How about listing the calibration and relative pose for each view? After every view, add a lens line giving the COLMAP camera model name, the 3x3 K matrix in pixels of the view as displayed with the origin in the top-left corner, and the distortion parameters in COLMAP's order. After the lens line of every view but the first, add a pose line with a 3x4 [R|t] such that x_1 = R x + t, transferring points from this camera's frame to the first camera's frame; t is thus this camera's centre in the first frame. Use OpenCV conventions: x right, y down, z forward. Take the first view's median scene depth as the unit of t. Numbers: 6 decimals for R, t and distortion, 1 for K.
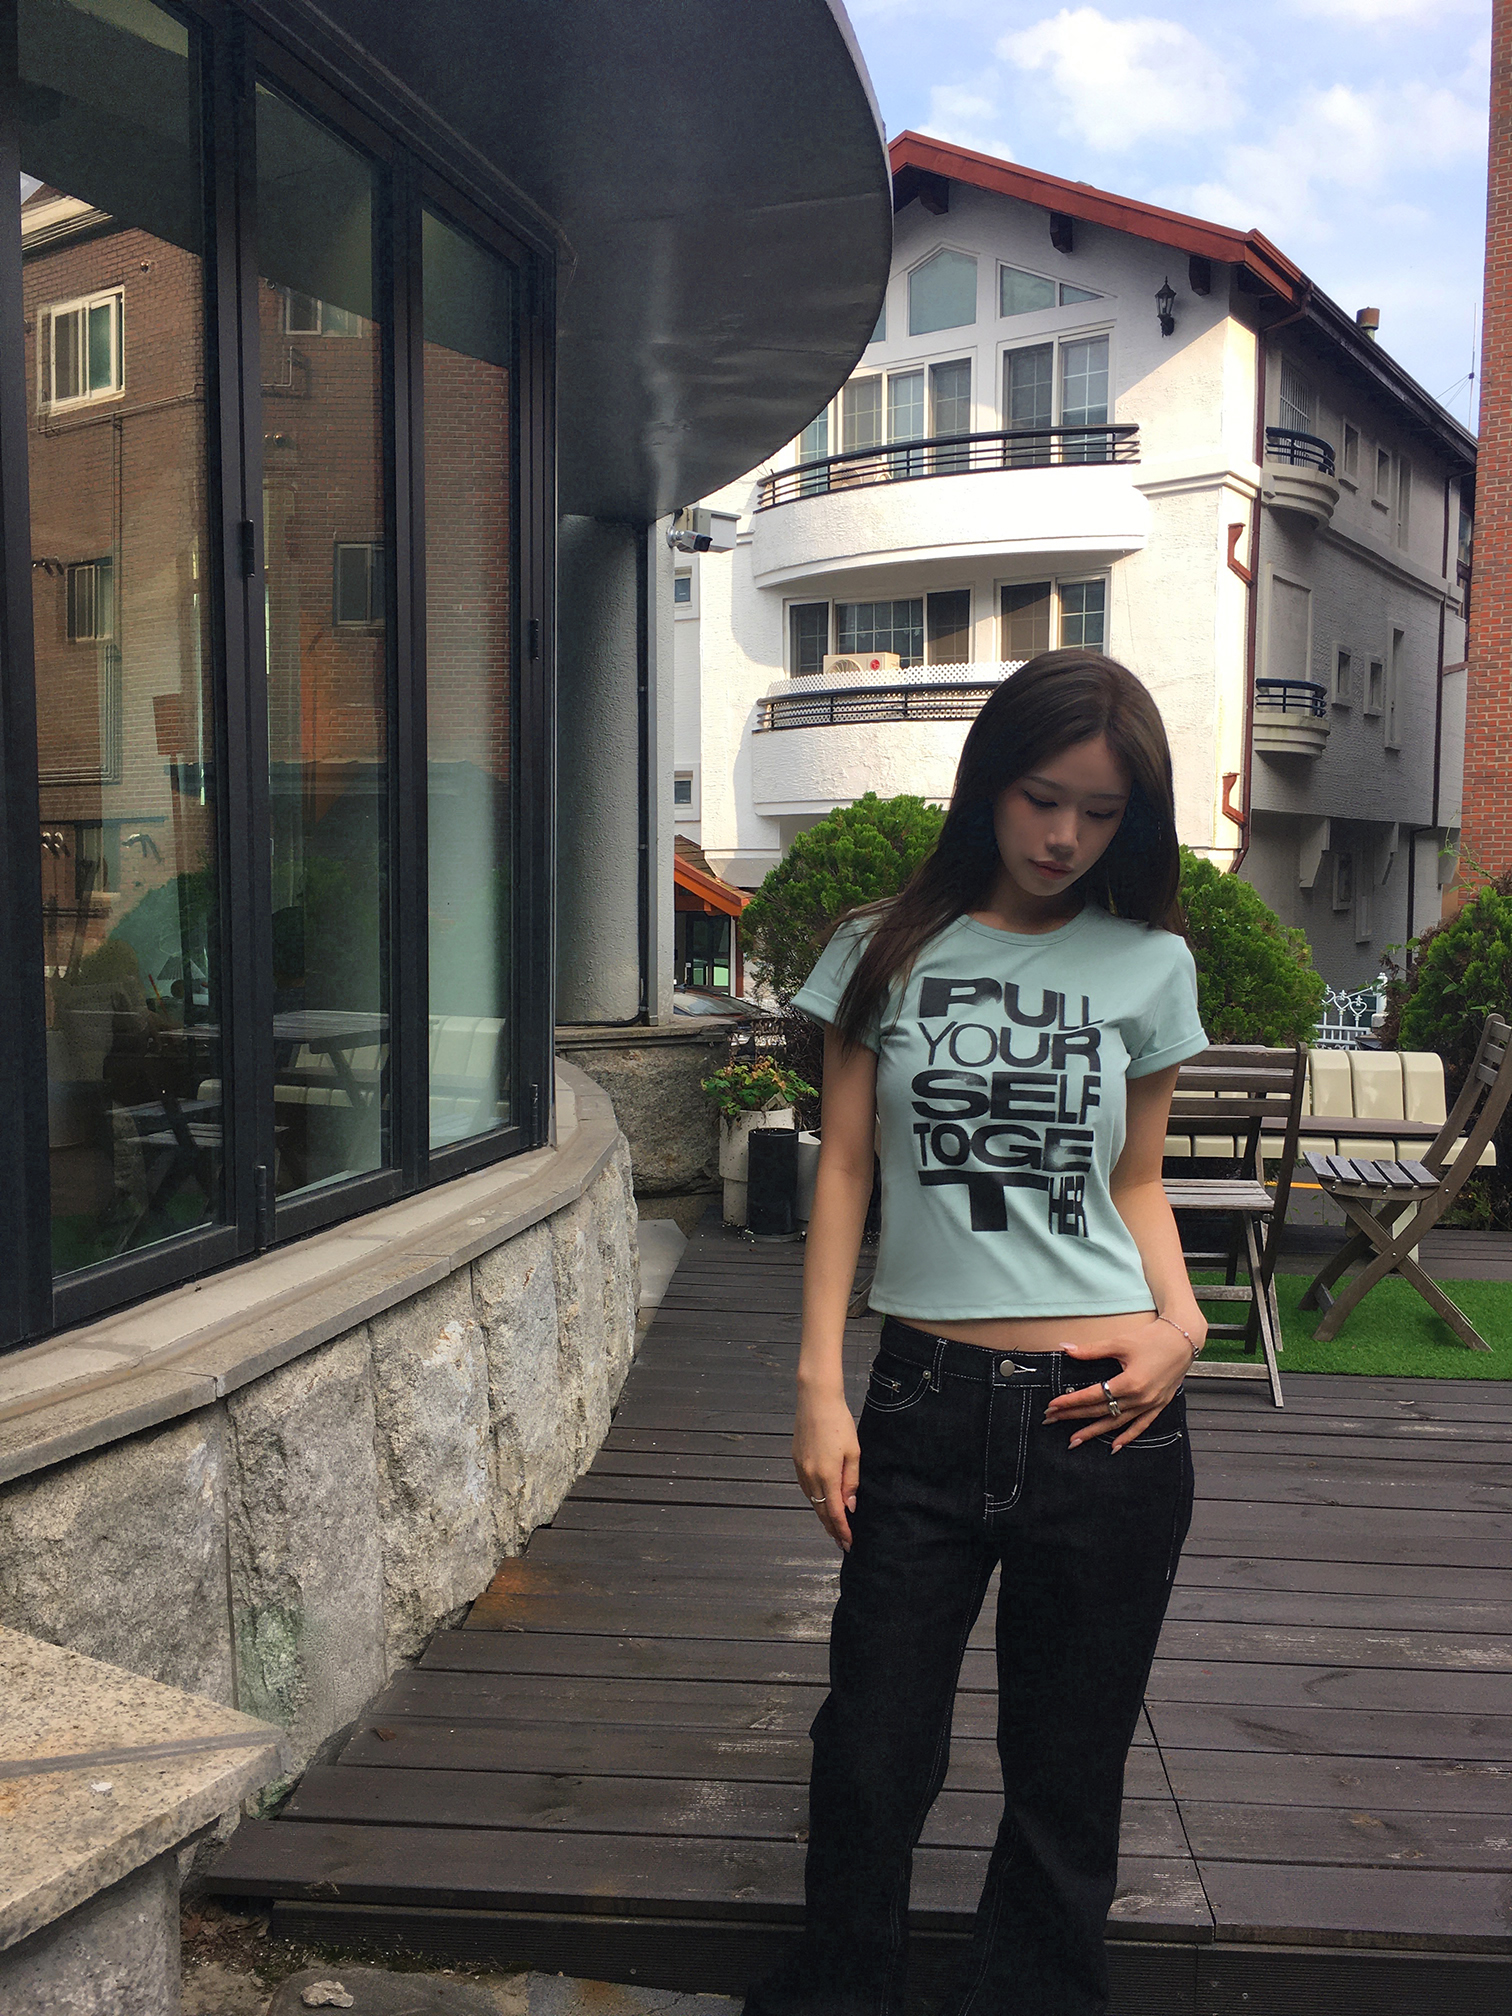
lens RADIAL K [[1682.9, 0, 724.7], [0, 1682.9, 1012.1], [0, 0, 1]] dist [0.079497, -0.131042]
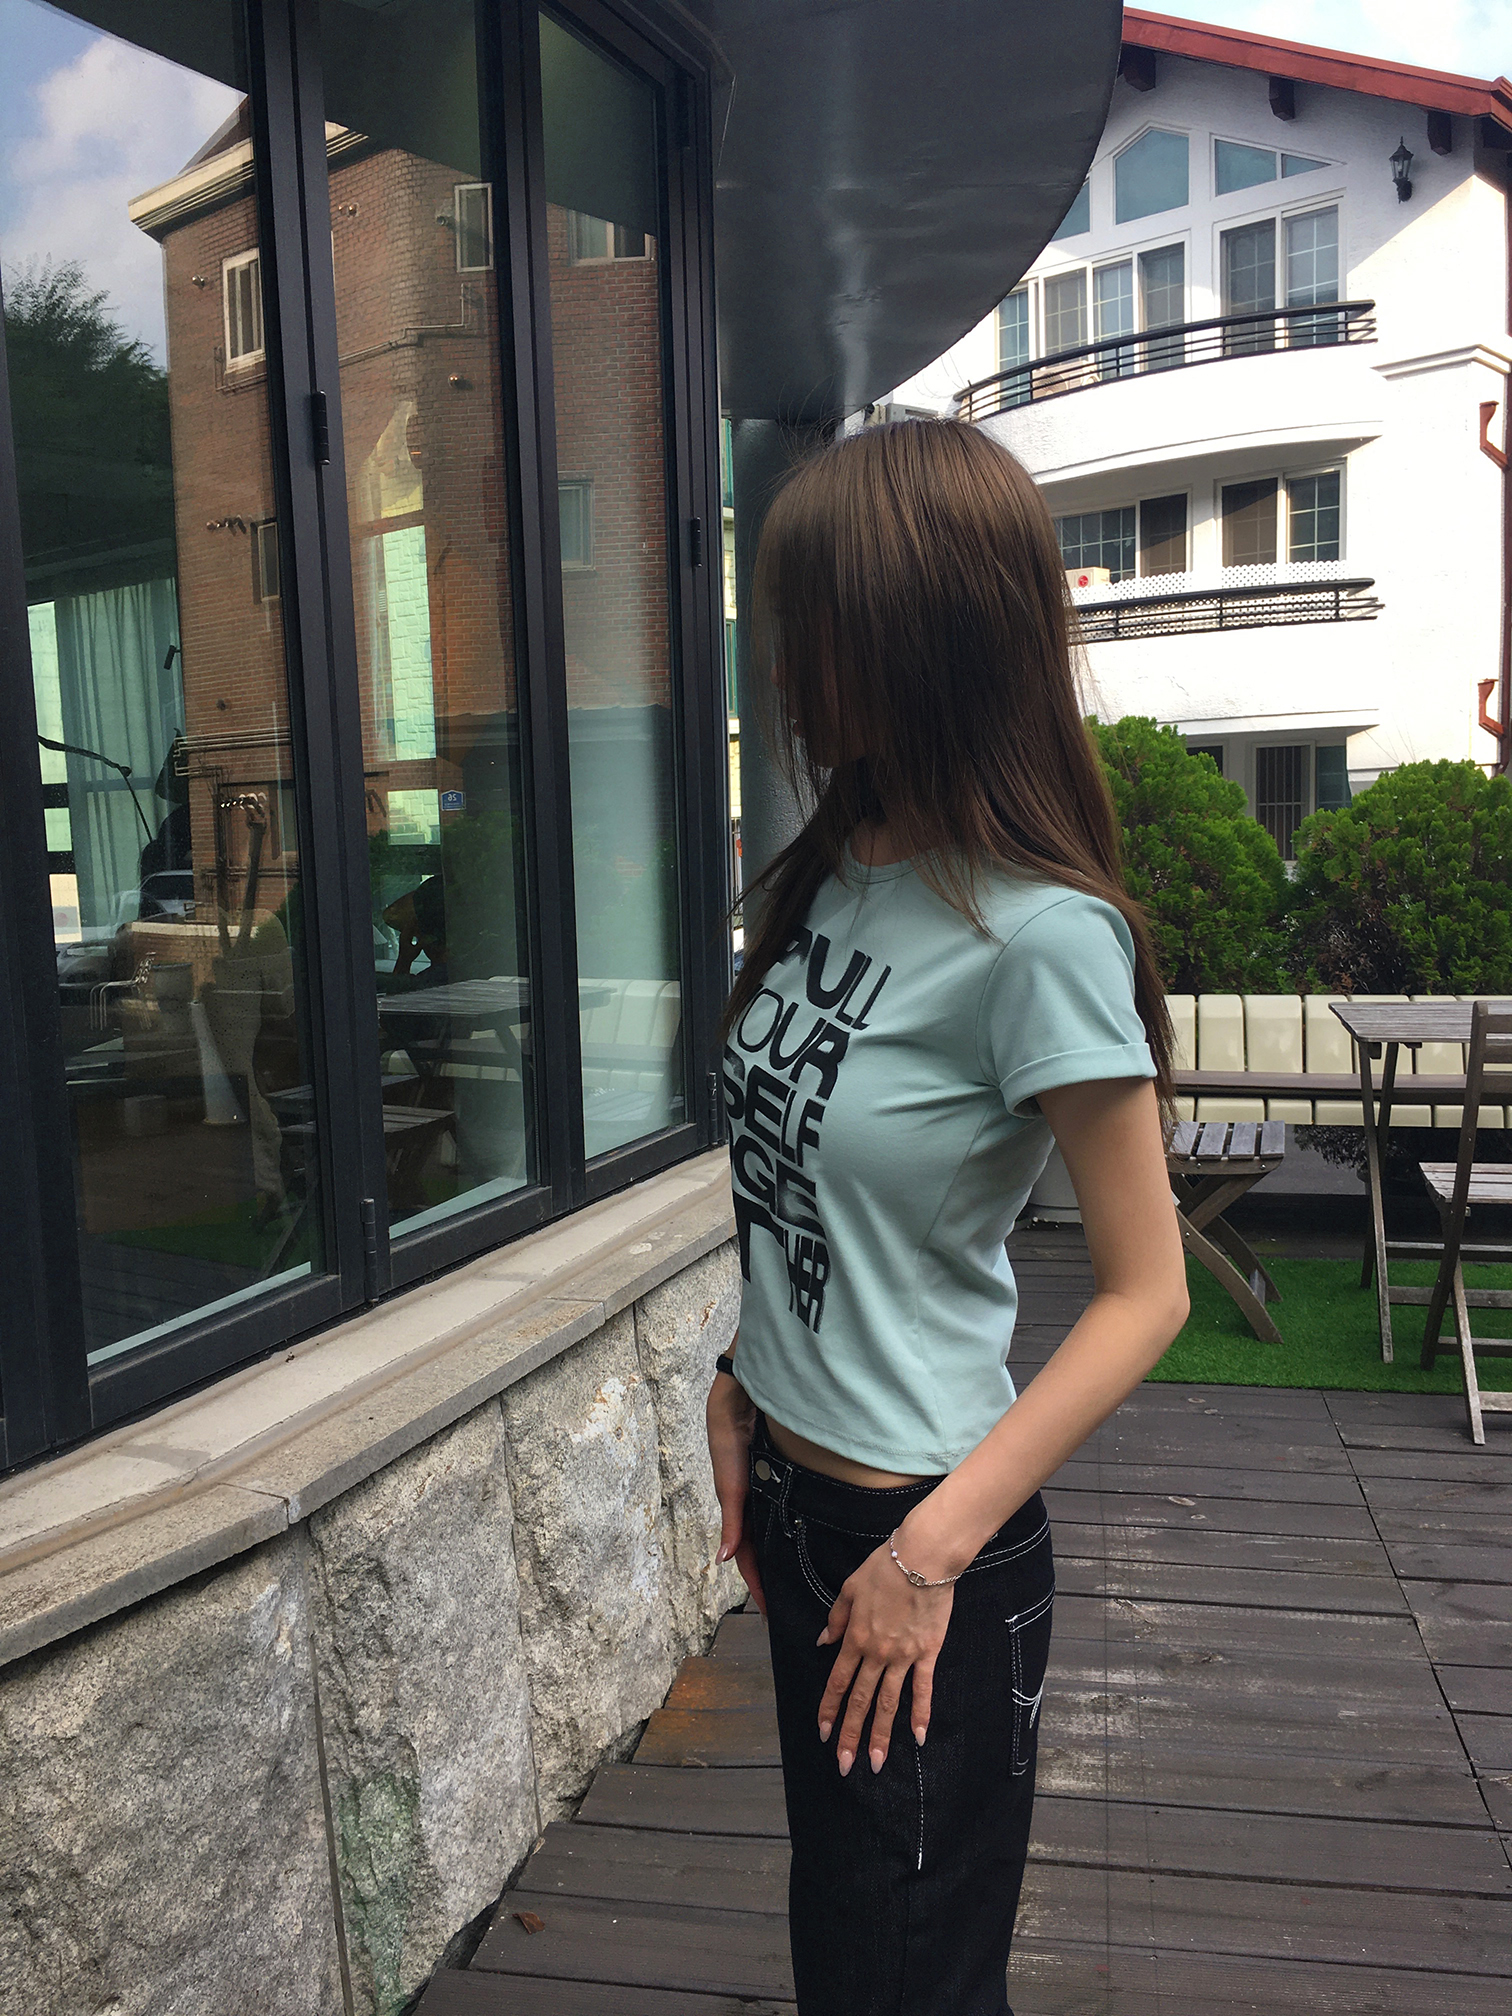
lens RADIAL K [[1681.8, 0, 723.2], [0, 1681.8, 1018.2], [0, 0, 1]] dist [0.082123, -0.140237]
pose [[0.992131, -0.023101, -0.123052, -0.003399], [0.027836, 0.998931, 0.036899, -0.019508], [0.122068, -0.040033, 0.991714, 0.210958]]
